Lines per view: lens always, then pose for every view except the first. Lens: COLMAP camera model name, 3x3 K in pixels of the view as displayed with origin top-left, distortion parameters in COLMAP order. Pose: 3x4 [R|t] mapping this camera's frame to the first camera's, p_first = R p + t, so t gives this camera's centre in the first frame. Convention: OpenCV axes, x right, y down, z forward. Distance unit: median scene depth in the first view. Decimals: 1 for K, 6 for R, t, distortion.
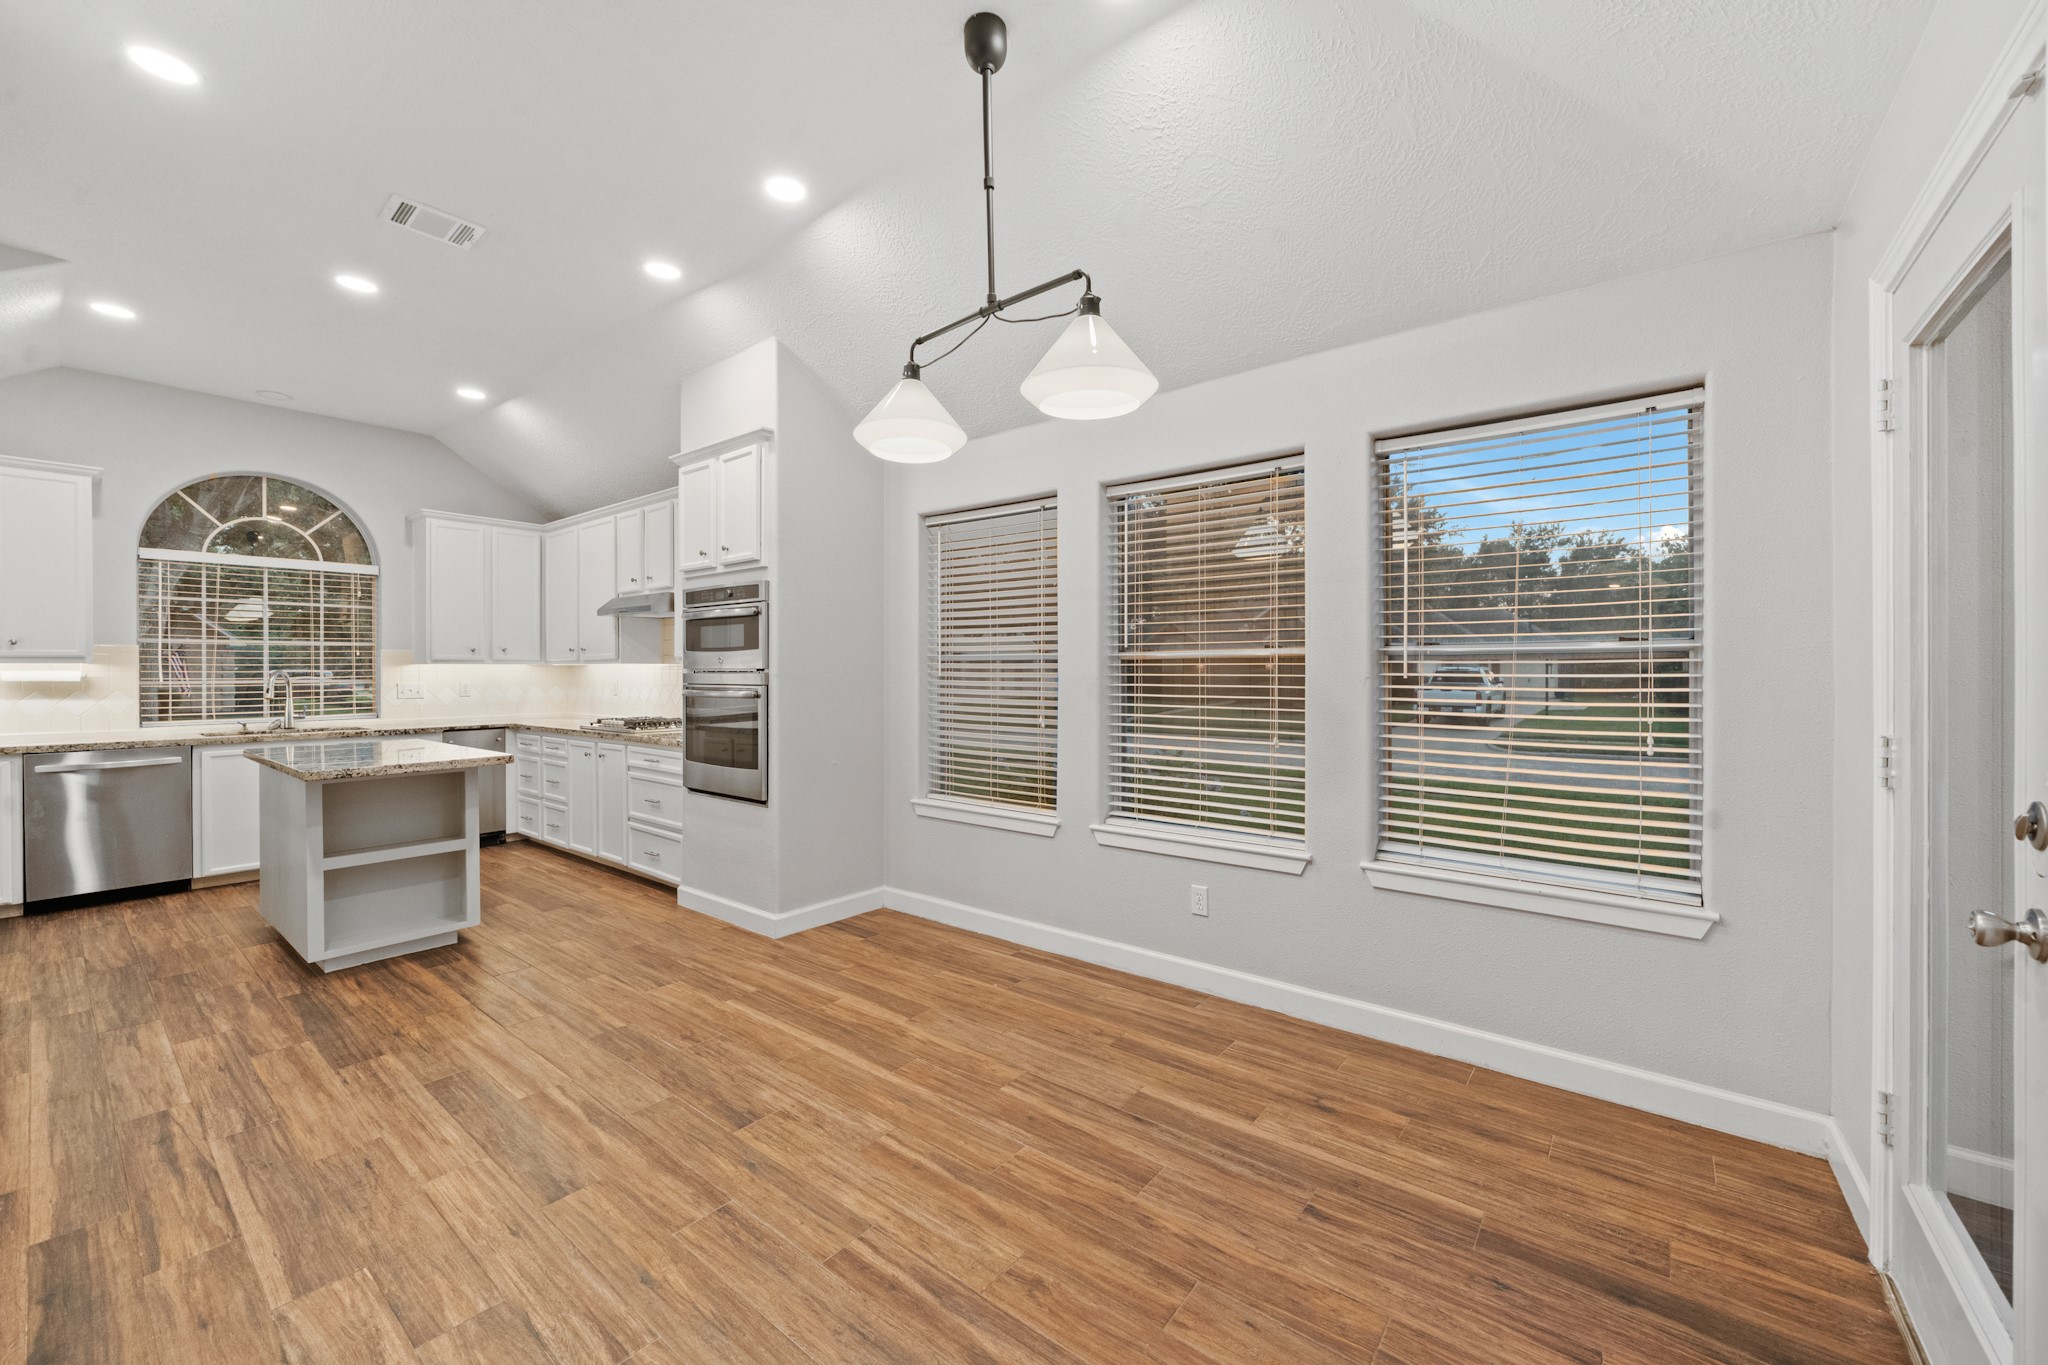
lens RADIAL K [[790.0, 0, 1032.2], [0, 790.0, 679.2], [0, 0, 1]] dist [-0.002203, -0.000227]
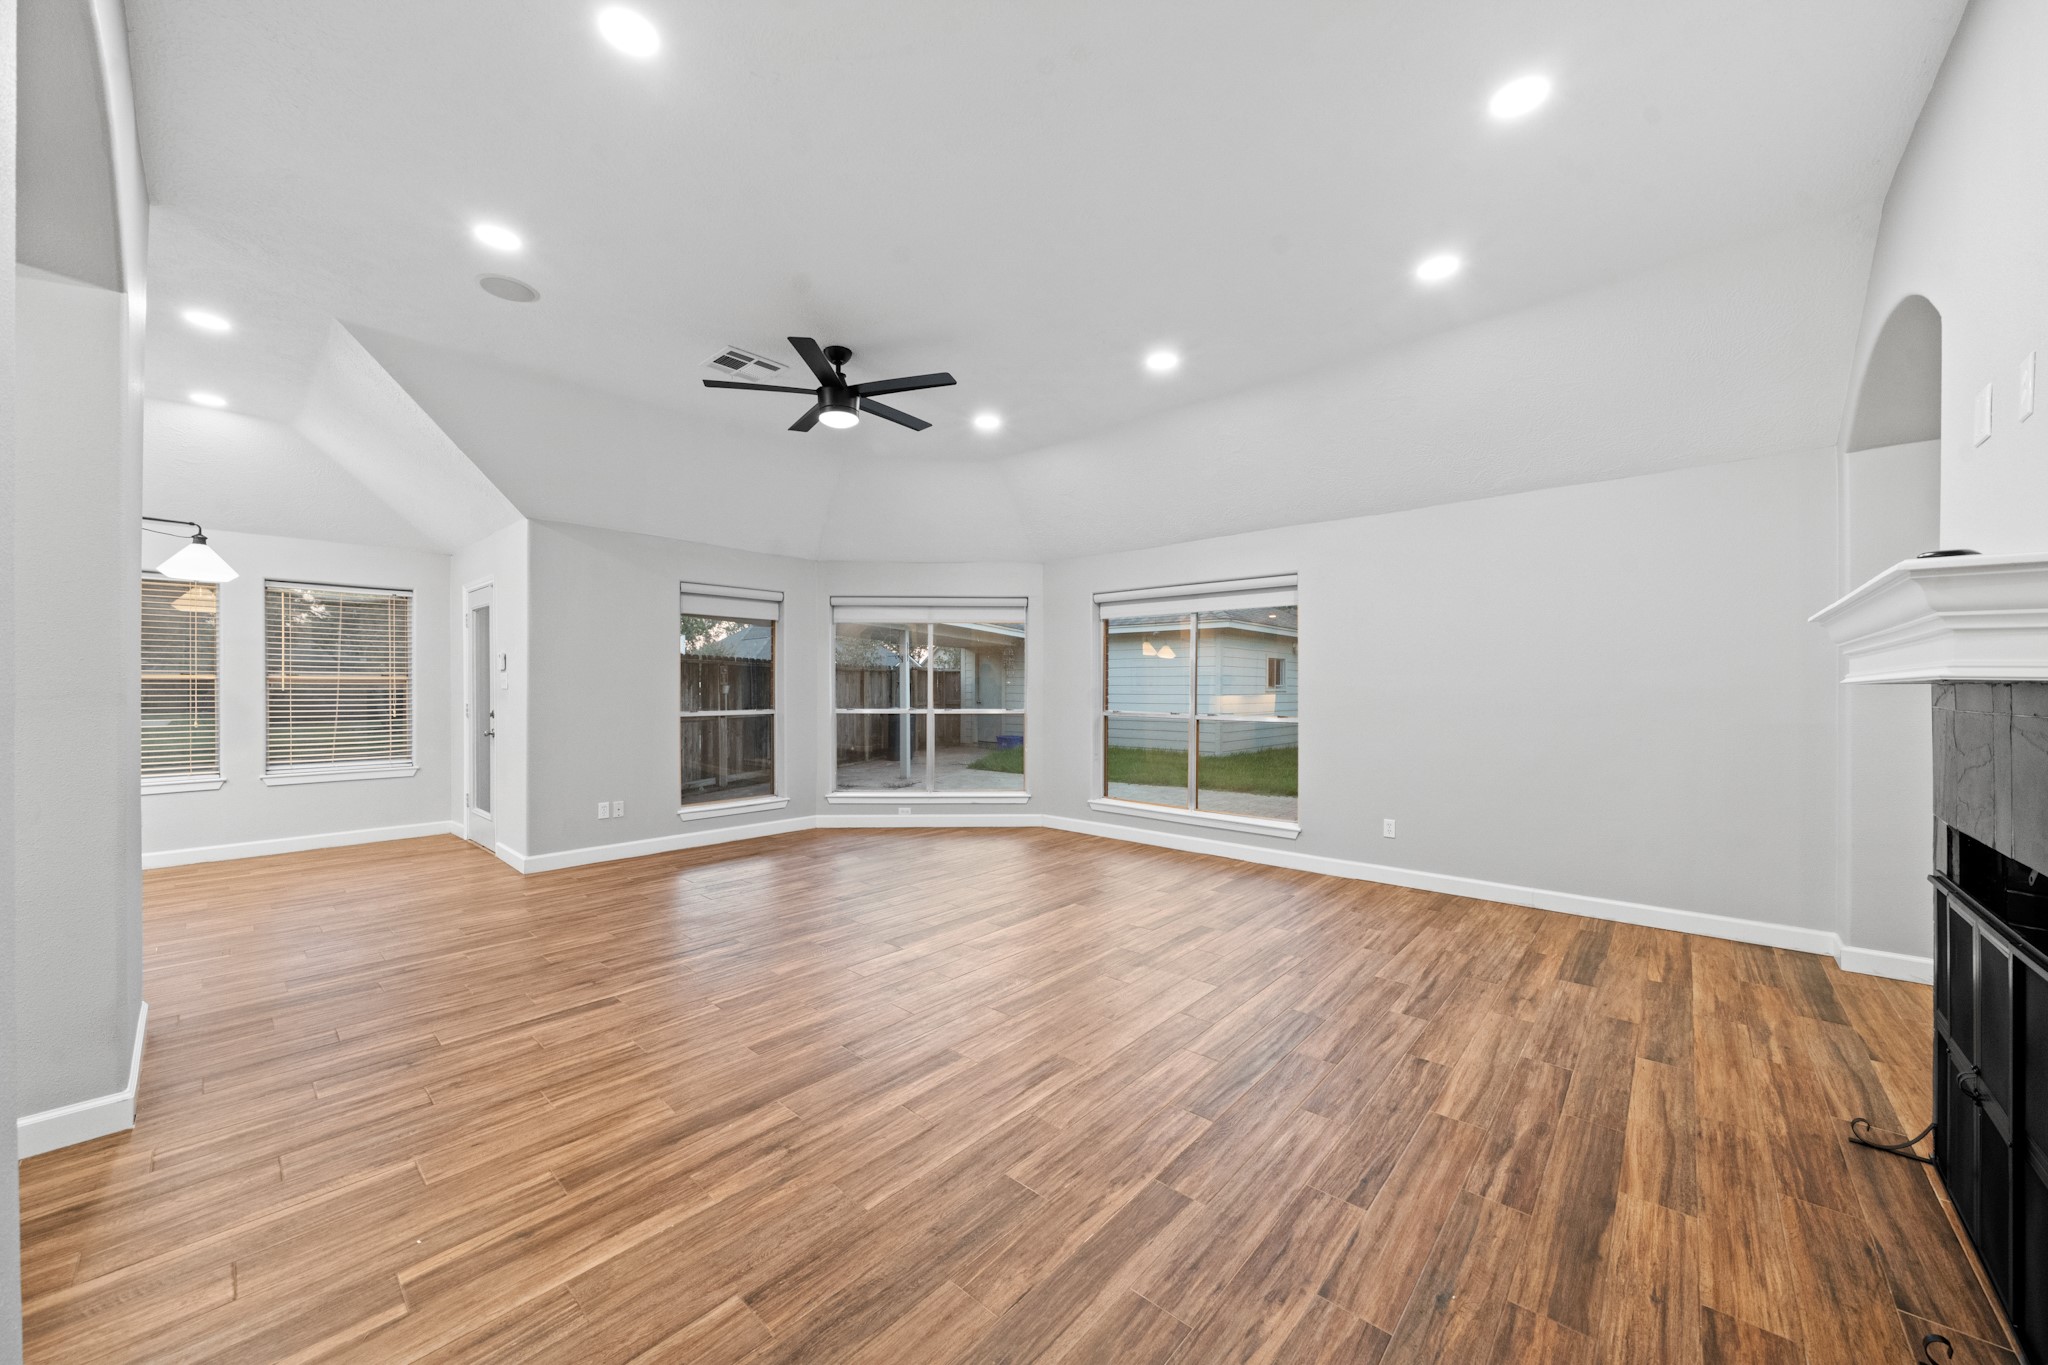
lens RADIAL K [[743.9, 0, 1024.0], [0, 743.9, 682.5], [0, 0, 1]] dist [-0.006030, 0.000080]
pose [[0.067105, 0.005035, 0.997733, -1.216783], [0.010282, 0.999931, -0.005738, 0.008829], [-0.997693, 0.010644, 0.067049, -1.015902]]
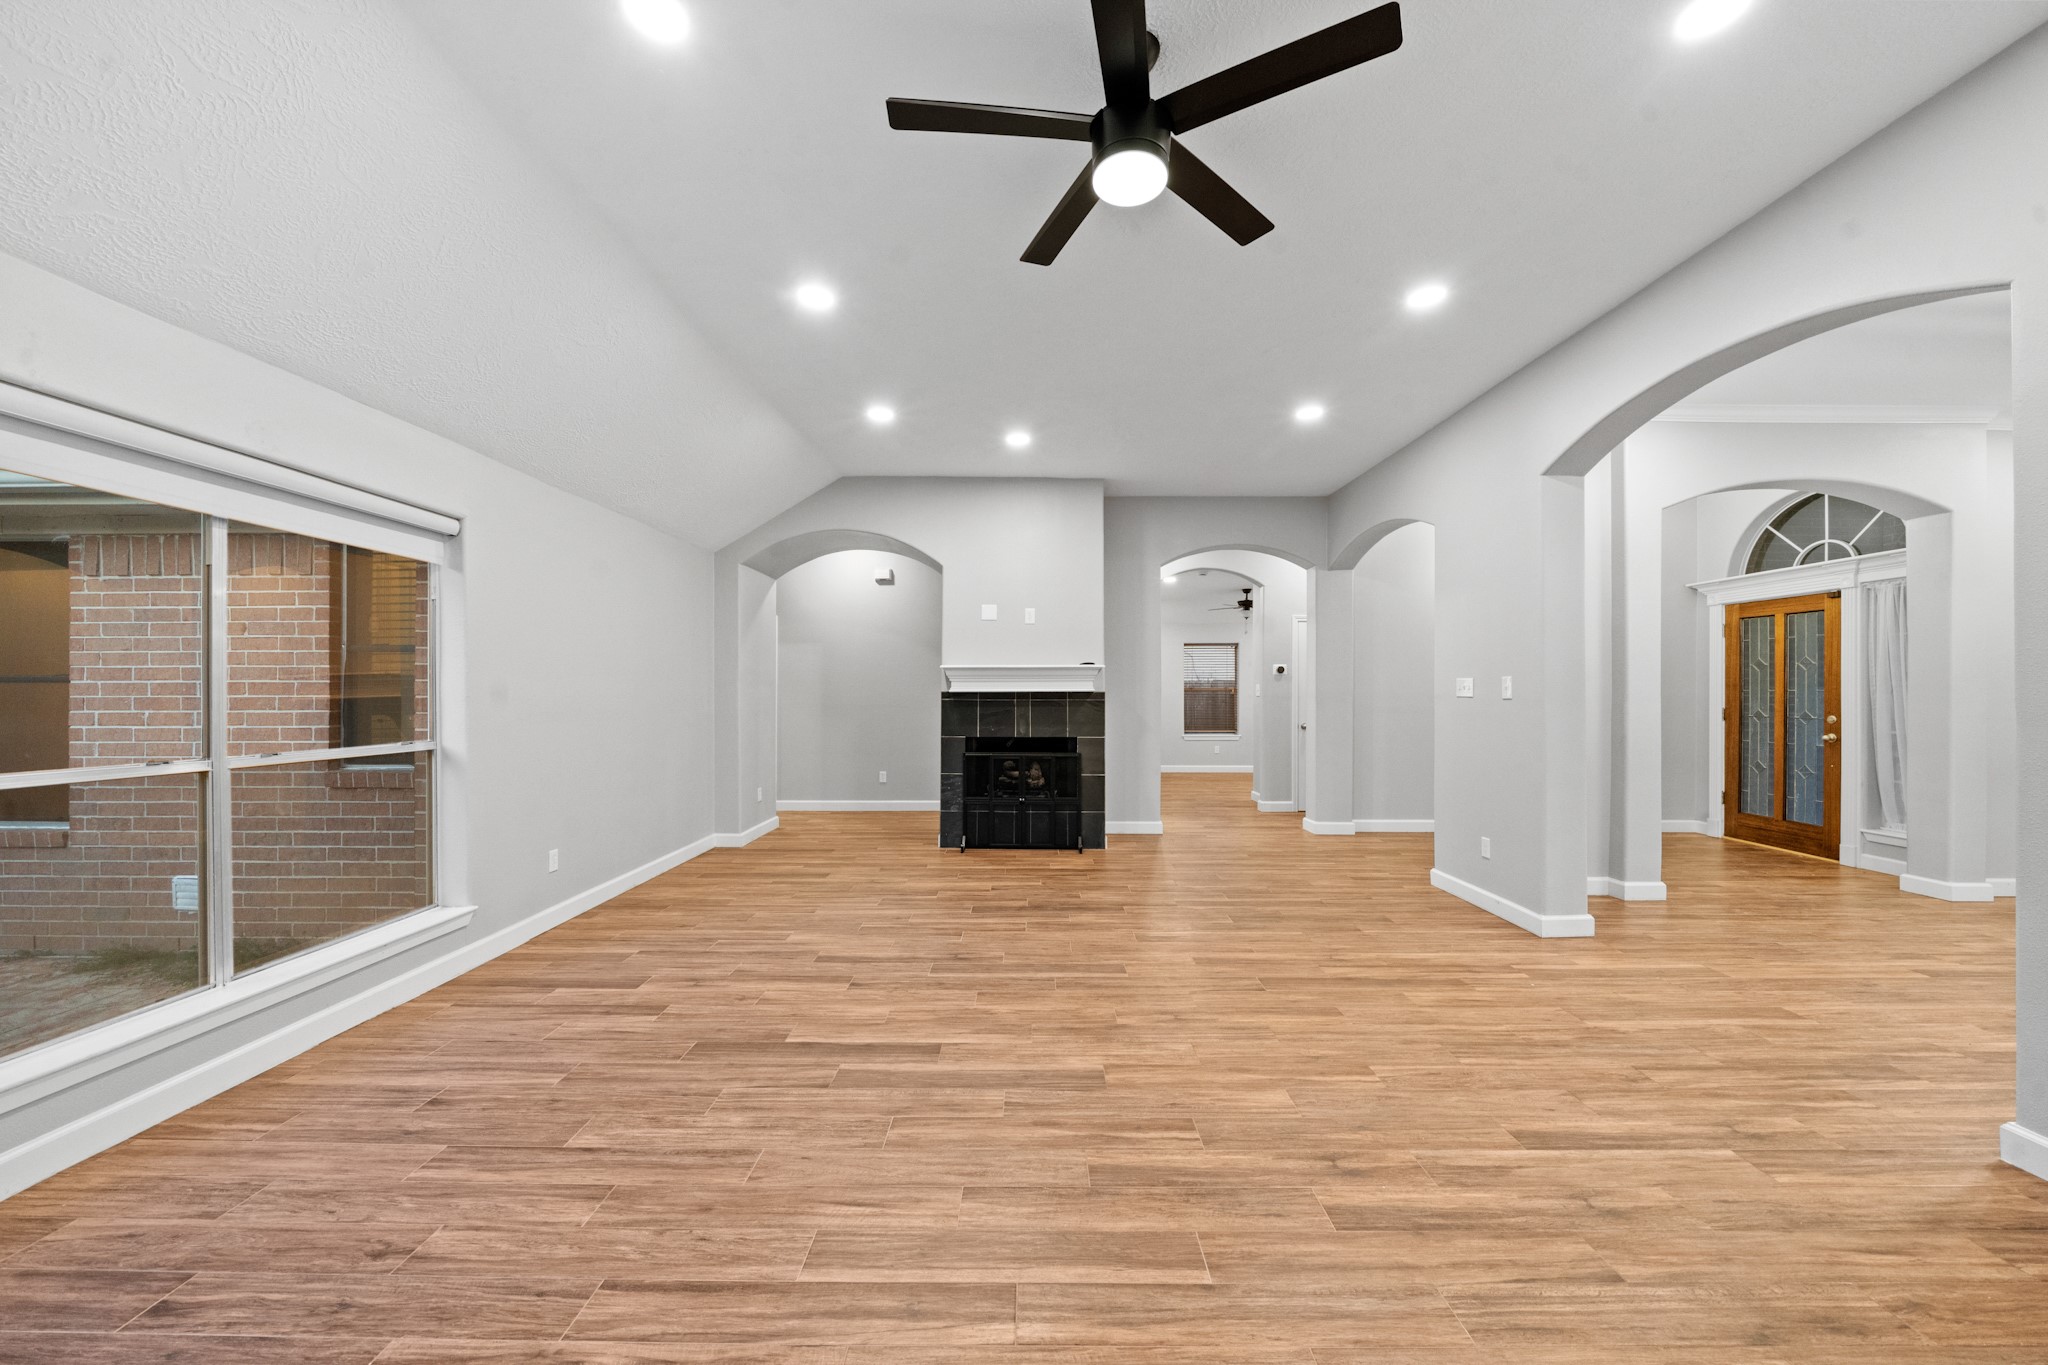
lens RADIAL K [[706.8, 0, 1028.7], [0, 706.8, 686.6], [0, 0, 1]] dist [-0.005580, -0.000046]
pose [[-0.789884, -0.006219, -0.613224, 0.377065], [-0.007777, 0.999970, -0.000124, -0.000720], [0.613207, 0.004671, -0.789909, -0.229807]]
